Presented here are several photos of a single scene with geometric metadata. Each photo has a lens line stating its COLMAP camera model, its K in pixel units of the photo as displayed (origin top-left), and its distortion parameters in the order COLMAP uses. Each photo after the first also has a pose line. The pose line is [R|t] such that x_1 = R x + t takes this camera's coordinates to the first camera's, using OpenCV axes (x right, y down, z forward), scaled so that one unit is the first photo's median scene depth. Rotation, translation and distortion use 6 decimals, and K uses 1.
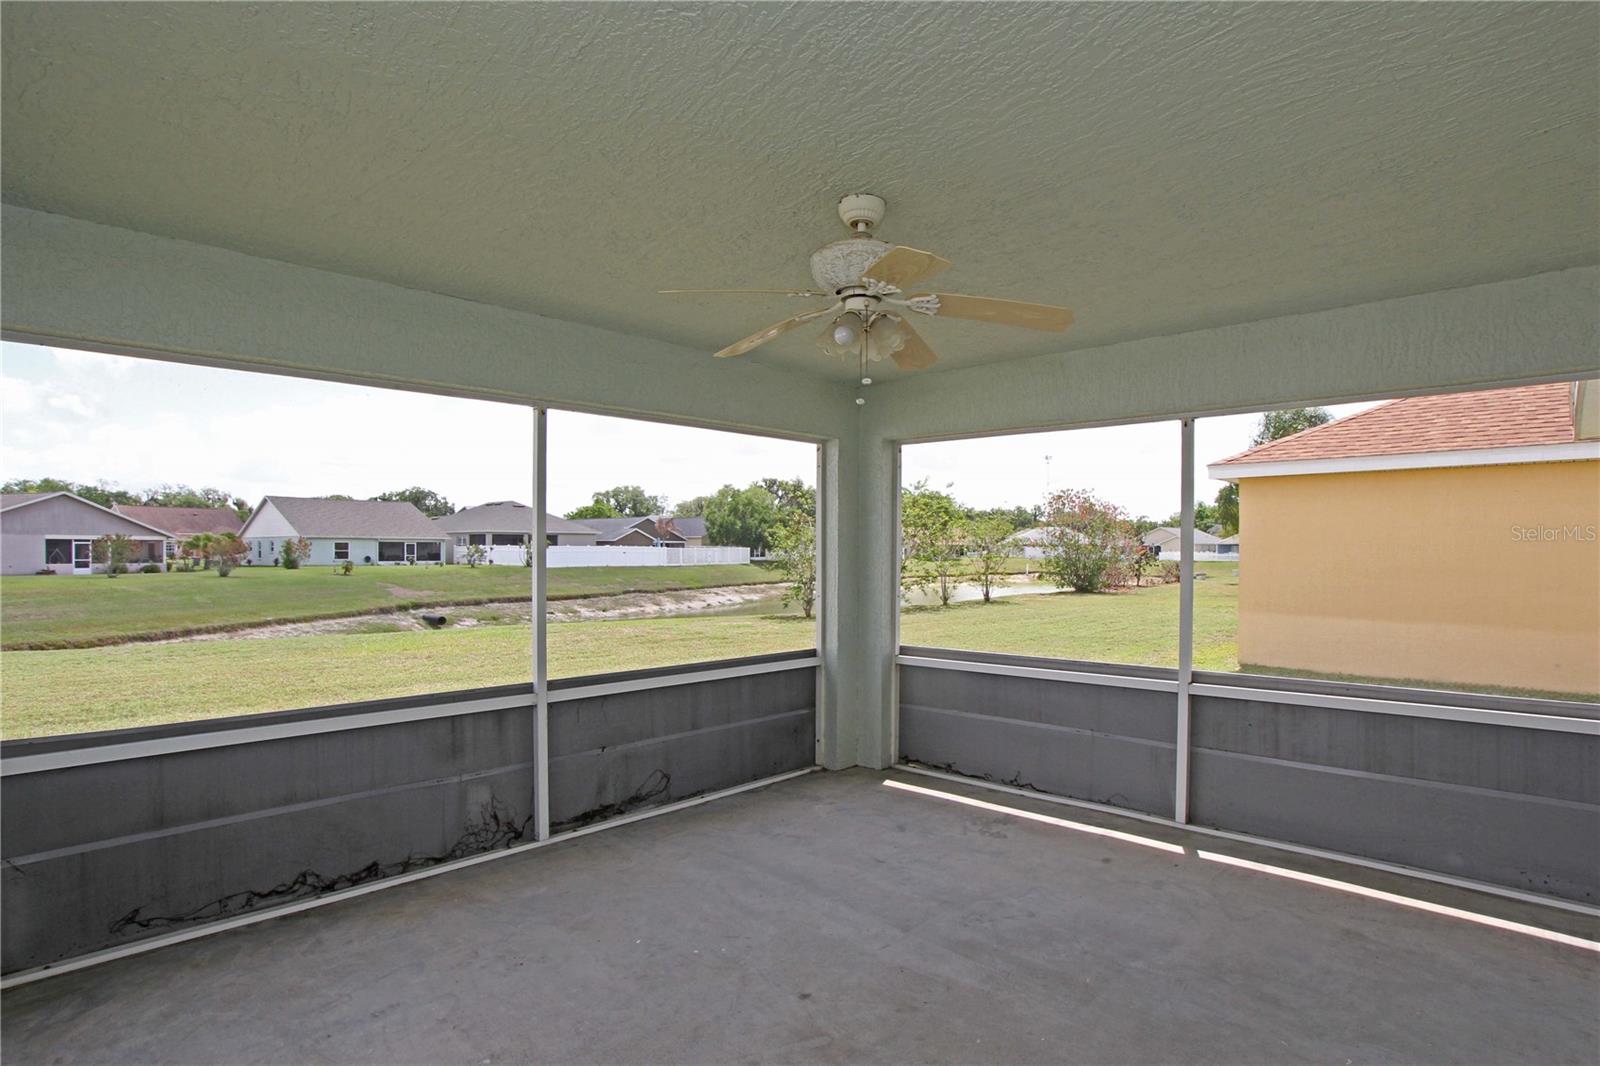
lens RADIAL K [[812.5, 0, 809.9], [0, 812.5, 535.9], [0, 0, 1]] dist [-0.061187, 0.021424]
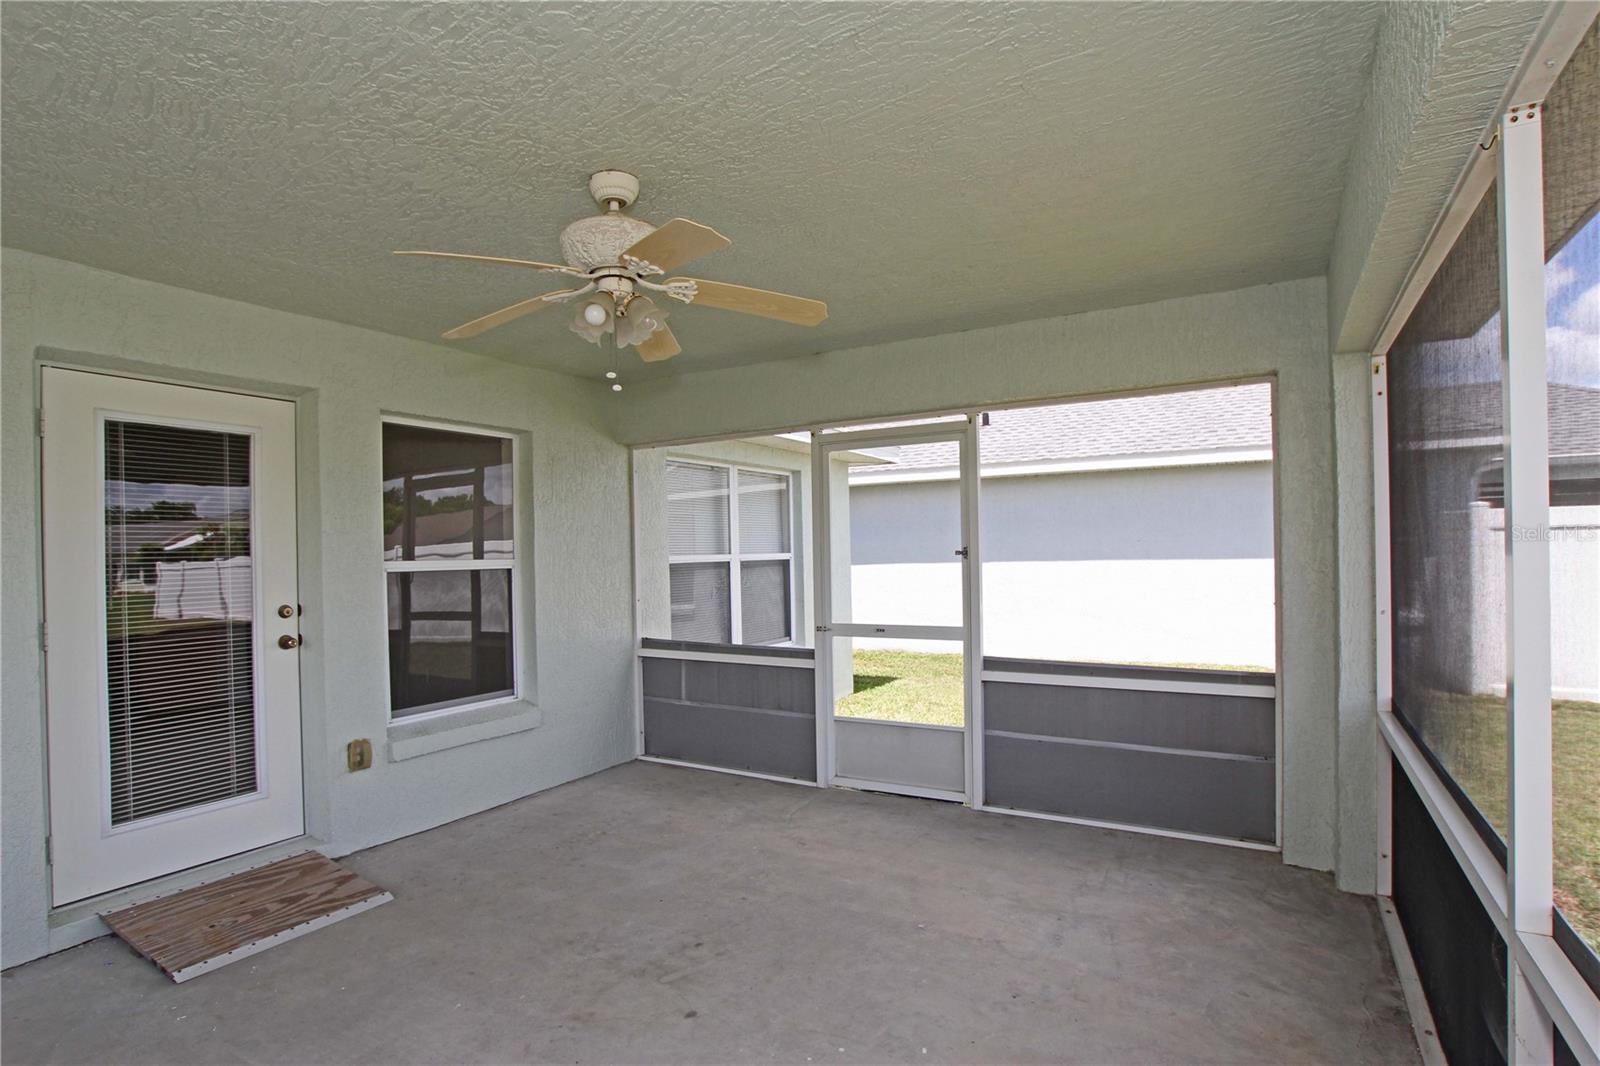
lens RADIAL K [[812.5, 0, 812.4], [0, 812.5, 530.9], [0, 0, 1]] dist [-0.061187, 0.021424]
pose [[-0.967452, 0.012585, -0.252740, 0.054712], [0.022861, 0.999025, -0.037762, 0.025870], [0.252018, -0.042311, -0.966797, 1.254875]]
